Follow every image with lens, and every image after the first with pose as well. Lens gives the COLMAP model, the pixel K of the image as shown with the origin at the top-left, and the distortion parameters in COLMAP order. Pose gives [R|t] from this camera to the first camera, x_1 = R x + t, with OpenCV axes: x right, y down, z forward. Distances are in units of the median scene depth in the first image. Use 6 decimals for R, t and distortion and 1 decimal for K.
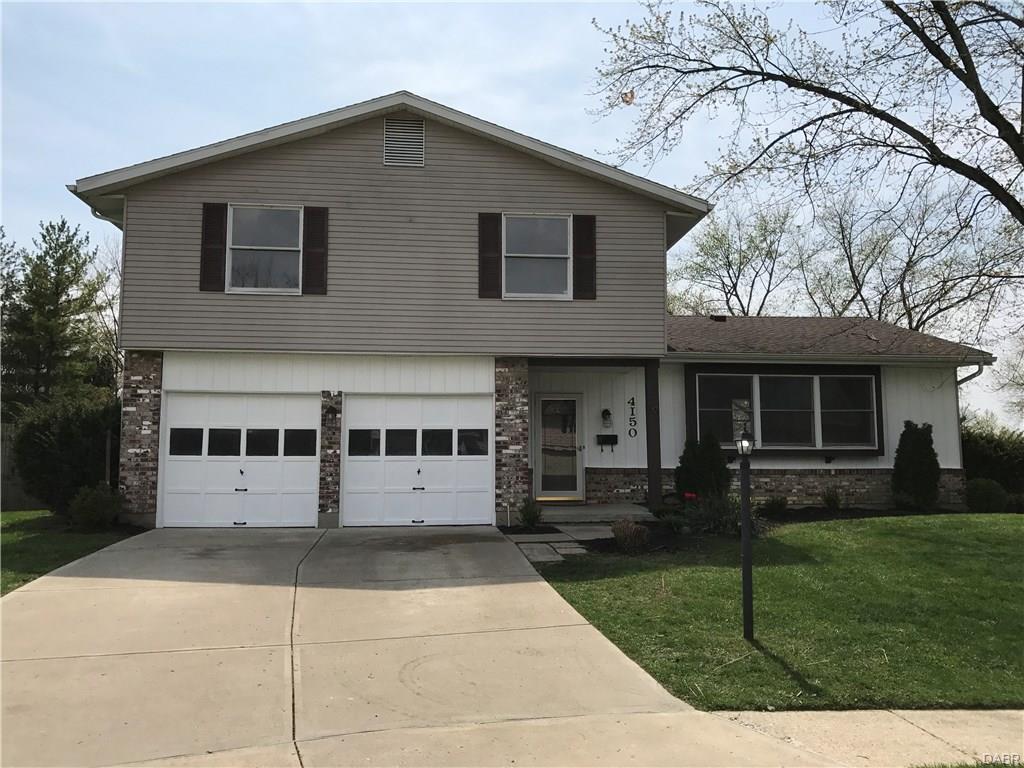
lens RADIAL K [[832.6, 0, 505.1], [0, 832.6, 374.2], [0, 0, 1]] dist [0.049953, -0.068787]
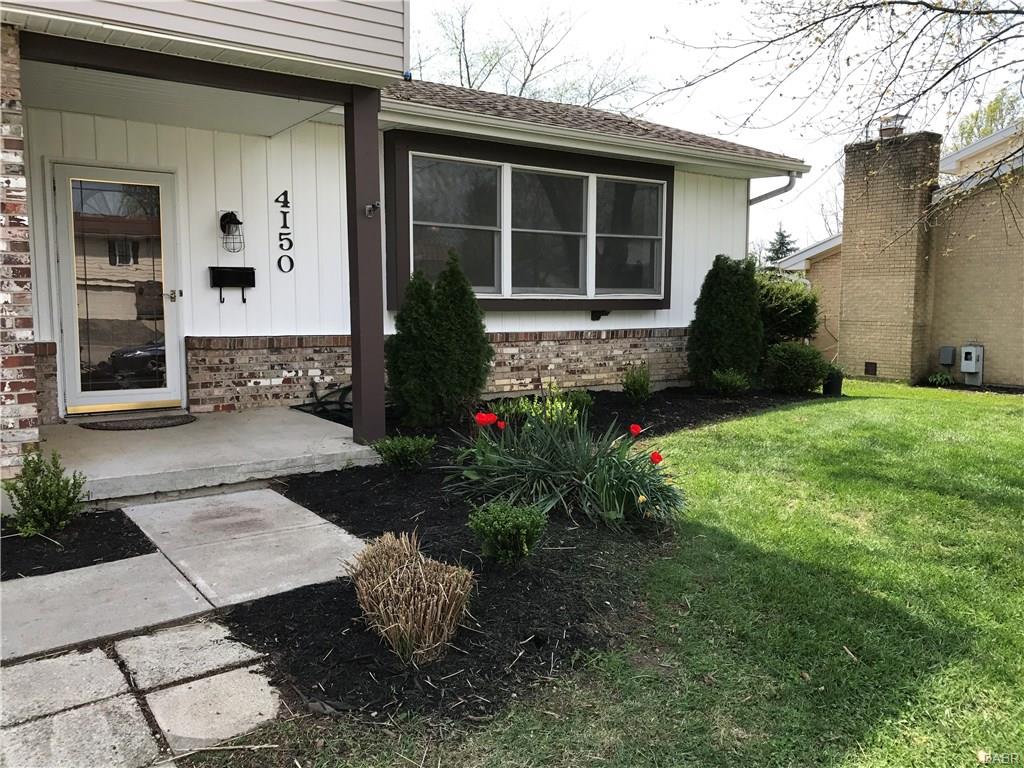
lens RADIAL K [[832.6, 0, 514.0], [0, 832.6, 381.6], [0, 0, 1]] dist [0.049953, -0.068787]
pose [[0.867551, -0.045453, 0.495267, 0.023088], [-0.056428, 0.980389, 0.188819, 0.037845], [-0.494137, -0.191757, 0.847973, 0.506726]]
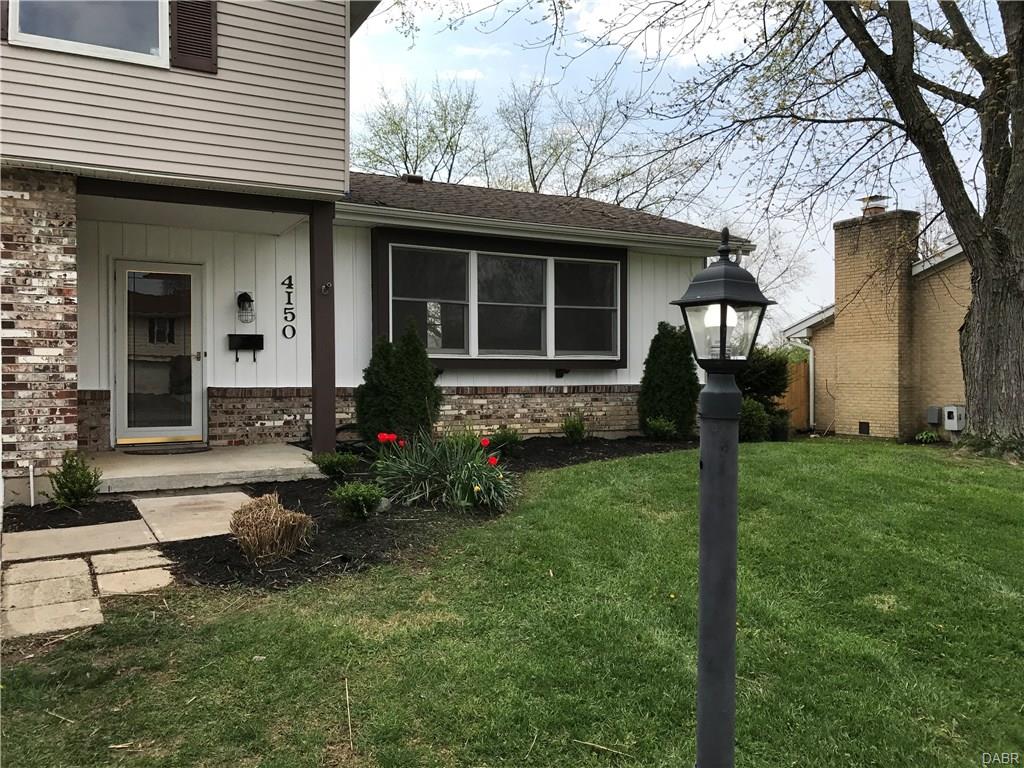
lens RADIAL K [[832.6, 0, 516.4], [0, 832.6, 378.7], [0, 0, 1]] dist [0.049953, -0.068787]
pose [[0.917155, -0.003903, 0.398512, 0.059559], [-0.039887, 0.994032, 0.101535, 0.034669], [-0.396530, -0.109018, 0.911526, 0.354178]]
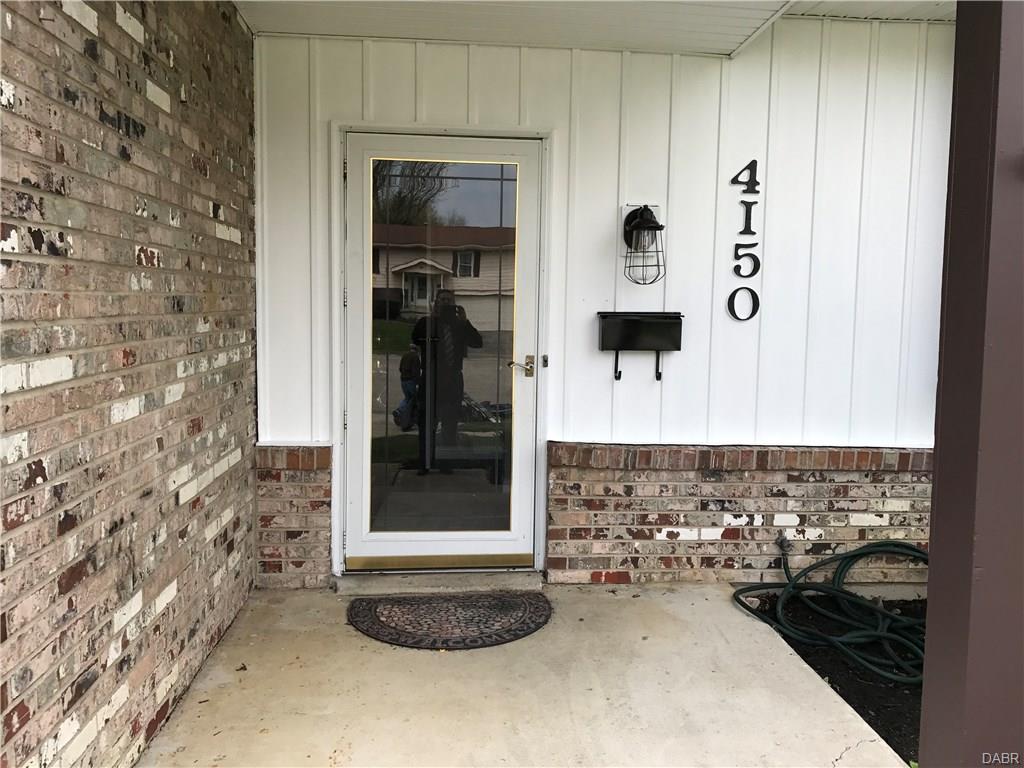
lens RADIAL K [[832.6, 0, 533.6], [0, 832.6, 369.8], [0, 0, 1]] dist [0.049953, -0.068787]
pose [[0.999804, 0.019758, 0.001223, 0.091095], [-0.019629, 0.981486, 0.190527, 0.043234], [0.002564, -0.190514, 0.981681, 0.755810]]
